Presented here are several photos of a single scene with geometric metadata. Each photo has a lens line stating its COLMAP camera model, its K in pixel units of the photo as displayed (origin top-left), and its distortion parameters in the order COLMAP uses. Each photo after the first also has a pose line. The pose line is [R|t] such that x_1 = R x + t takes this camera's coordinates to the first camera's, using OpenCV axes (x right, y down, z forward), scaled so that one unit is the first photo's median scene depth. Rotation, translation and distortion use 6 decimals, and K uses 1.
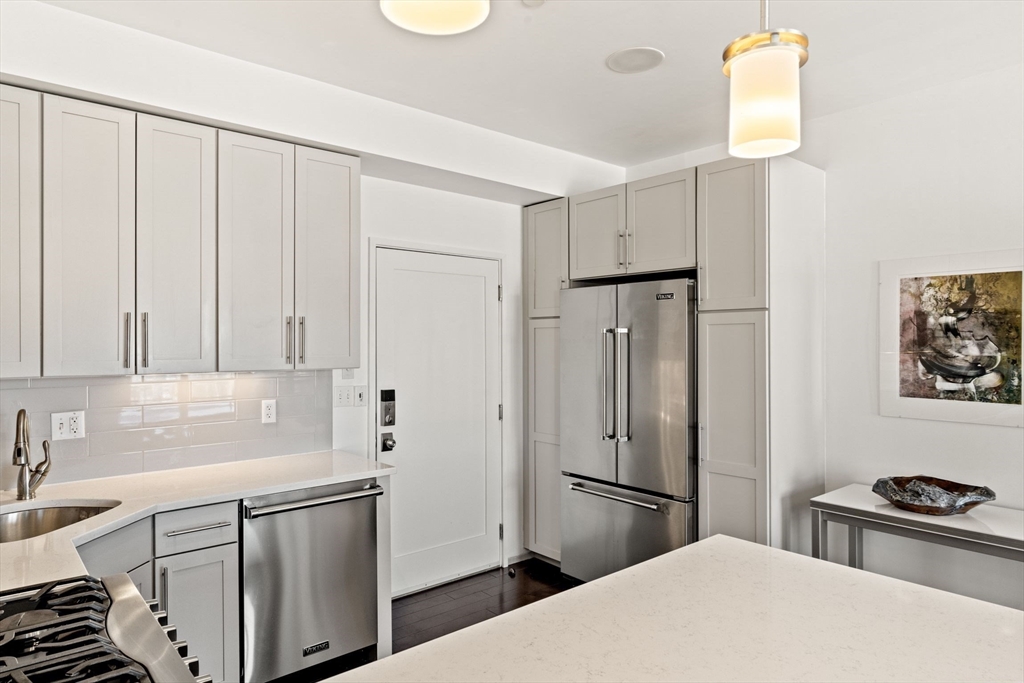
lens RADIAL K [[600.9, 0, 512.0], [0, 600.9, 341.5], [0, 0, 1]] dist [-0.008589, -0.000998]
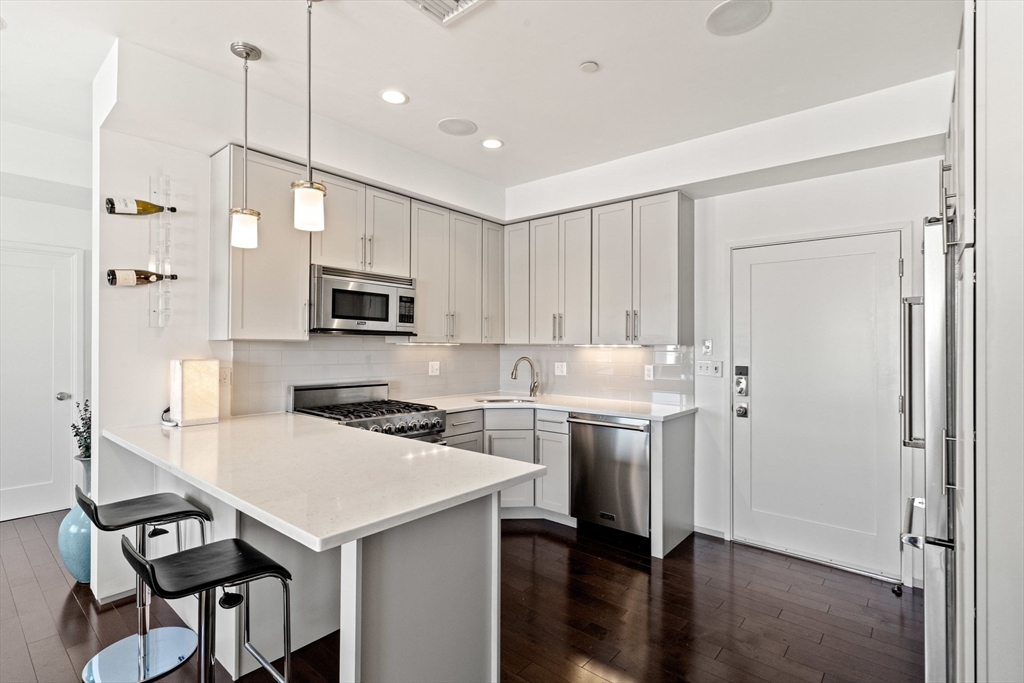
lens RADIAL K [[490.7, 0, 513.6], [0, 490.7, 336.1], [0, 0, 1]] dist [0.001096, -0.000074]
pose [[0.179432, -0.012820, -0.983687, 0.780048], [-0.001675, 0.999910, -0.013336, 0.039755], [0.983769, 0.004040, 0.179395, 0.431874]]
